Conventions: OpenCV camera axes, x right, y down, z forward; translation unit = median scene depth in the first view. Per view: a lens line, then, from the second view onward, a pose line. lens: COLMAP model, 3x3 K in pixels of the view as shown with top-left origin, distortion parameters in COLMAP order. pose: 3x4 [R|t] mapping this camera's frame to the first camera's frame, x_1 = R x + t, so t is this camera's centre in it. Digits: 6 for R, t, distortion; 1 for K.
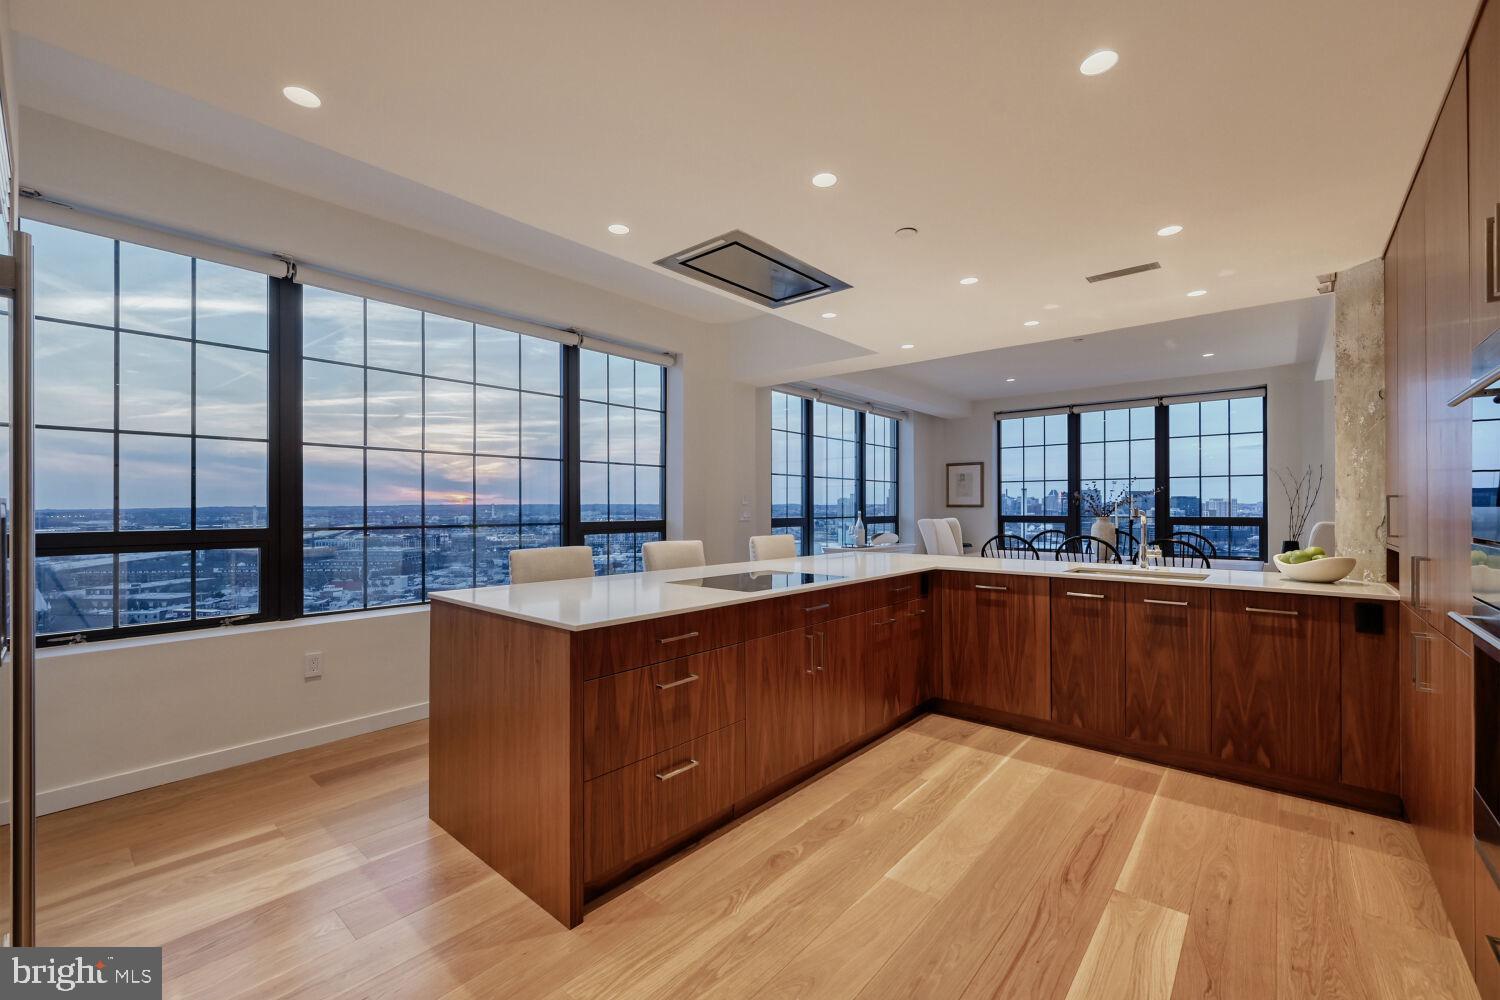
lens RADIAL K [[621.2, 0, 761.2], [0, 621.2, 496.1], [0, 0, 1]] dist [-0.001597, 0.000128]
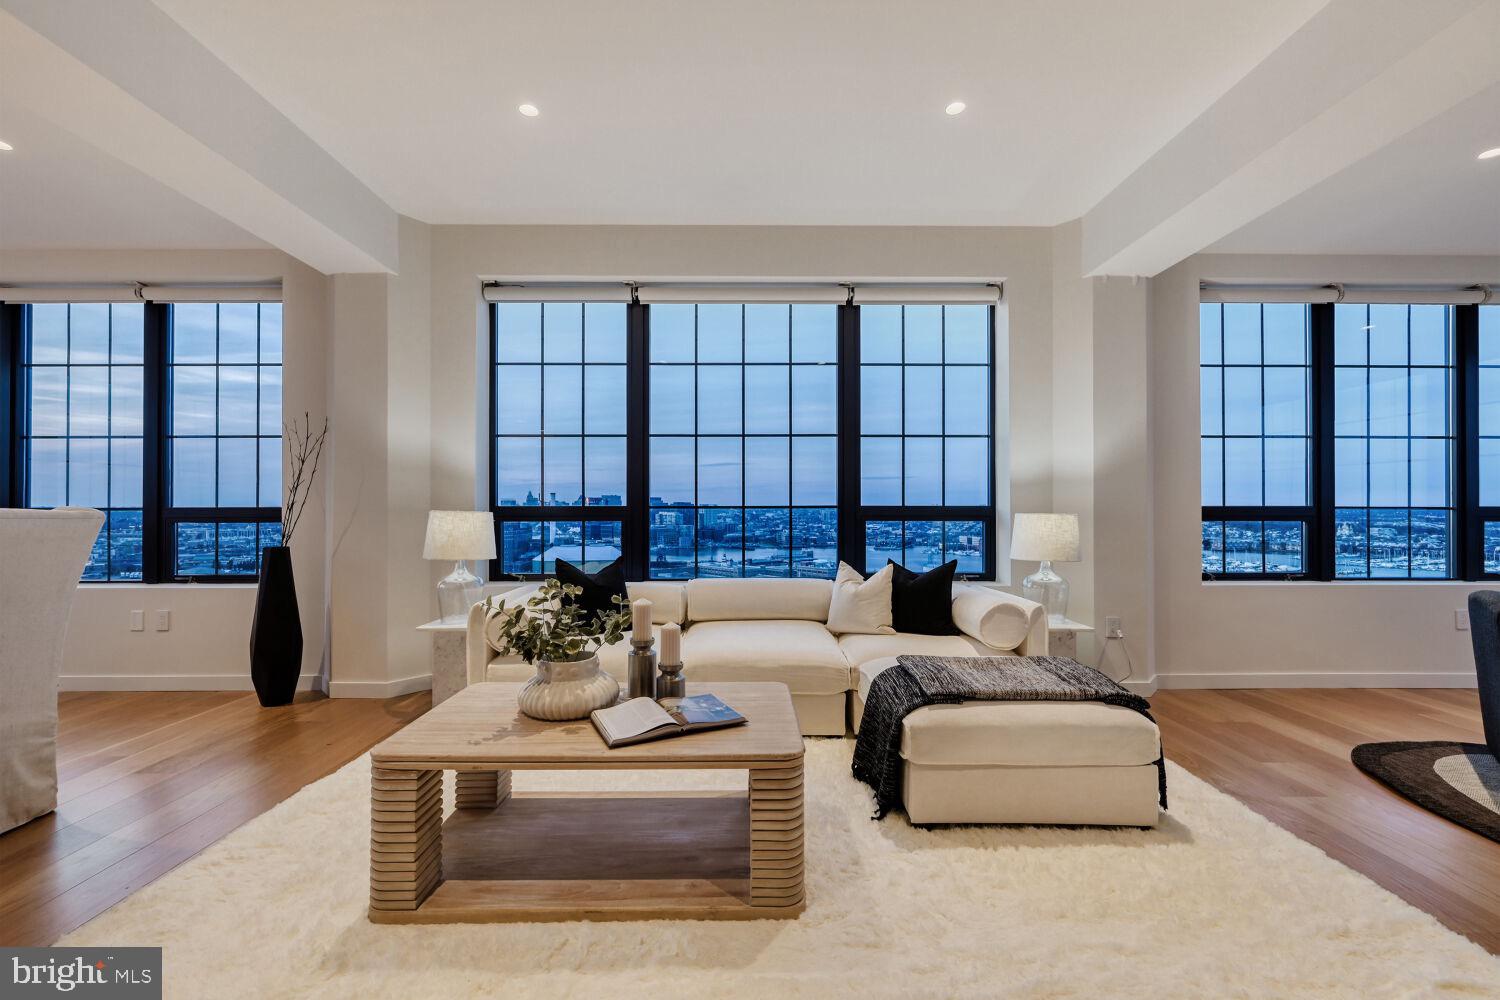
lens RADIAL K [[621.2, 0, 747.6], [0, 621.2, 503.1], [0, 0, 1]] dist [-0.001597, 0.000128]
pose [[0.661736, 0.012895, -0.749626, 0.338755], [0.017245, 0.999326, 0.032413, 0.009793], [0.749539, -0.034376, 0.661067, 0.387440]]
